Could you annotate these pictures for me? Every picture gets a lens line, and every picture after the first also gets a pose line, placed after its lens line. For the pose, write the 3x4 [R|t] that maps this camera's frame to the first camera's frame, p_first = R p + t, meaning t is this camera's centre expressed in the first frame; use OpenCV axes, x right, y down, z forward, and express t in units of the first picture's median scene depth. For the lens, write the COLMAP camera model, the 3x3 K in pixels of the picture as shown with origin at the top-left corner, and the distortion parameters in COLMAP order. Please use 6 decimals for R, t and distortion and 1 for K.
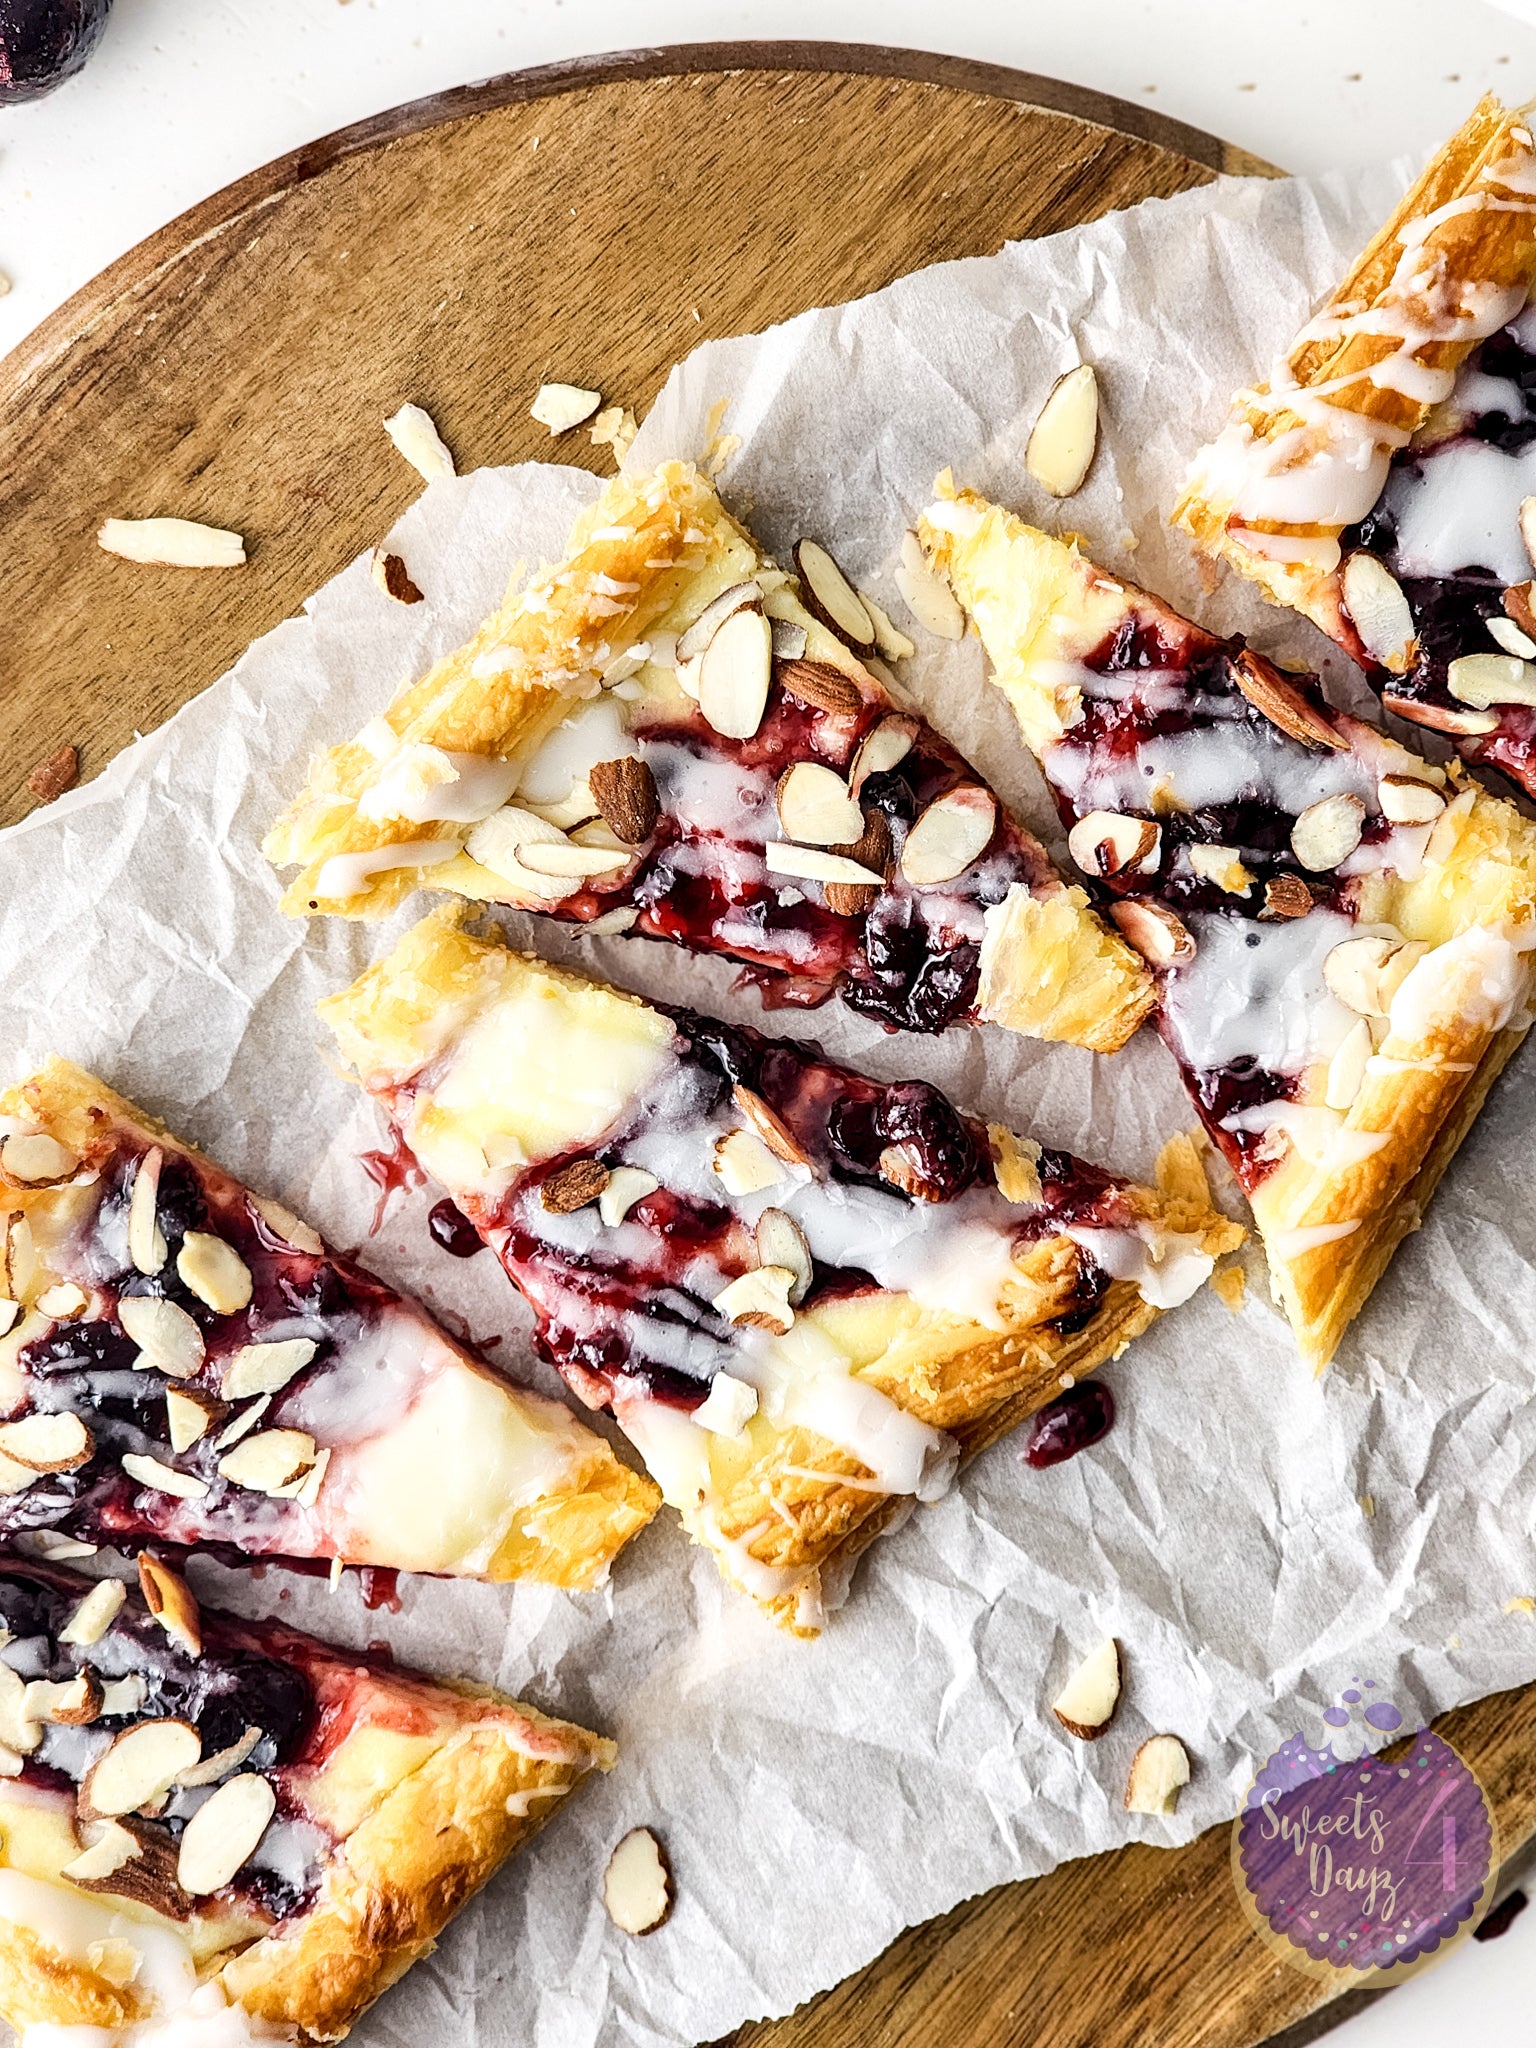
lens RADIAL K [[3887.7, 0, 760.0], [0, 3887.7, 983.9], [0, 0, 1]] dist [-0.132585, 3.344972]
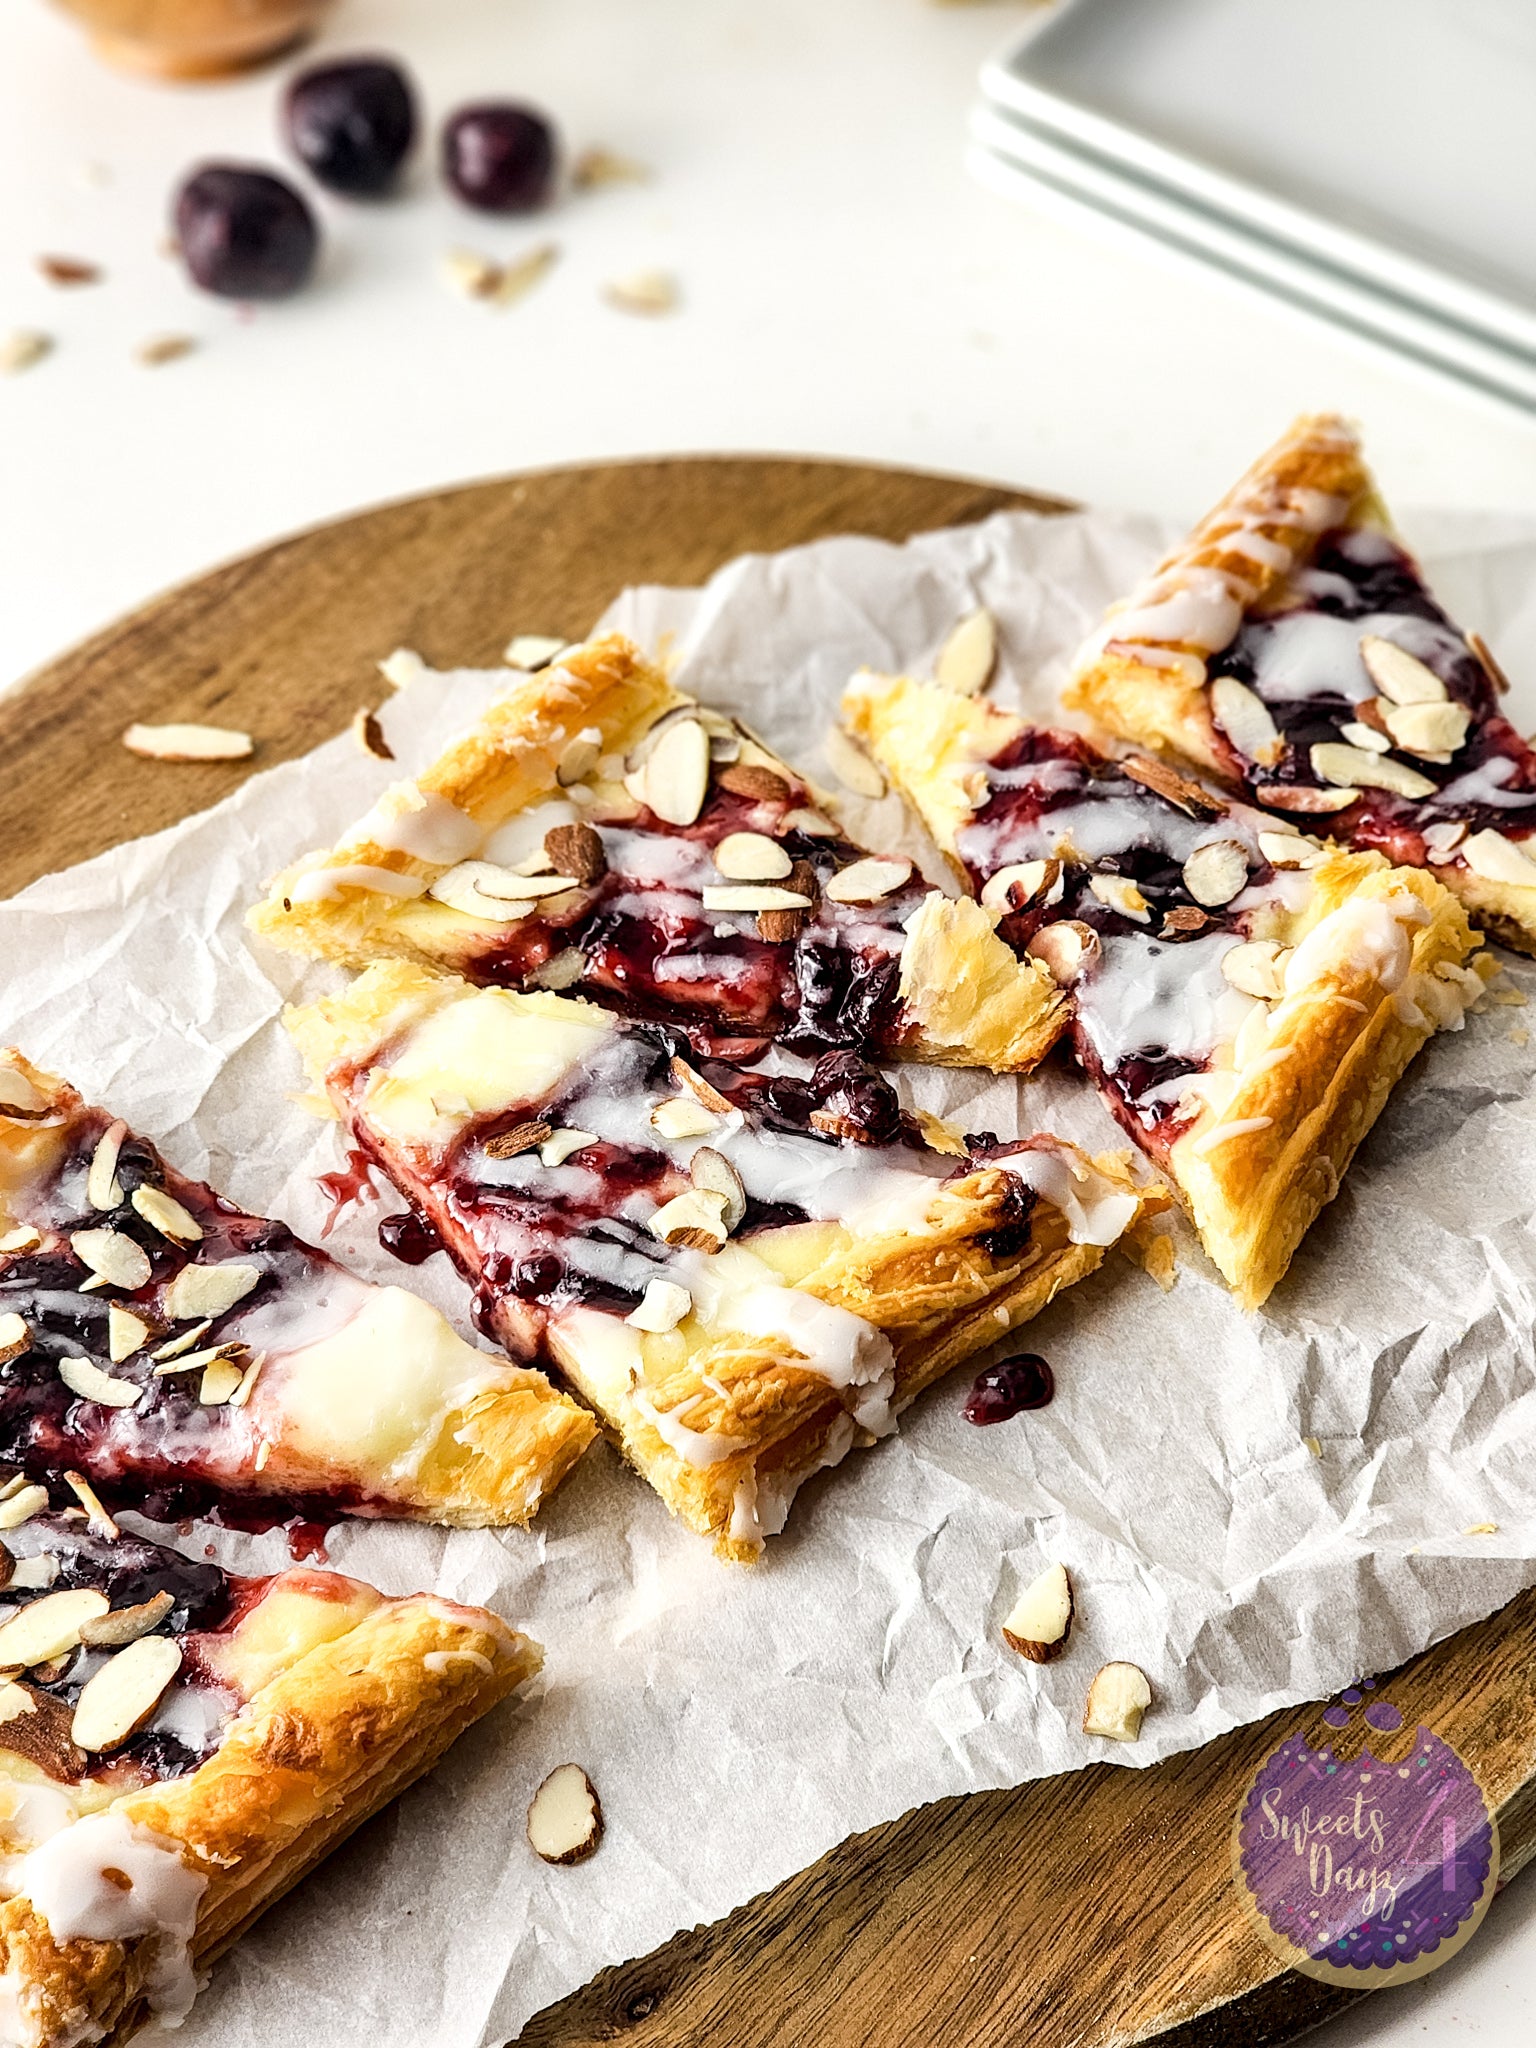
lens RADIAL K [[3947.3, 0, 767.2], [0, 3947.3, 1079.3], [0, 0, 1]] dist [-0.522531, 10.658210]
pose [[0.999626, -0.019620, -0.019059, 0.039355], [0.003713, 0.787654, -0.616106, 0.686576], [0.027100, 0.615805, 0.787432, 0.160462]]
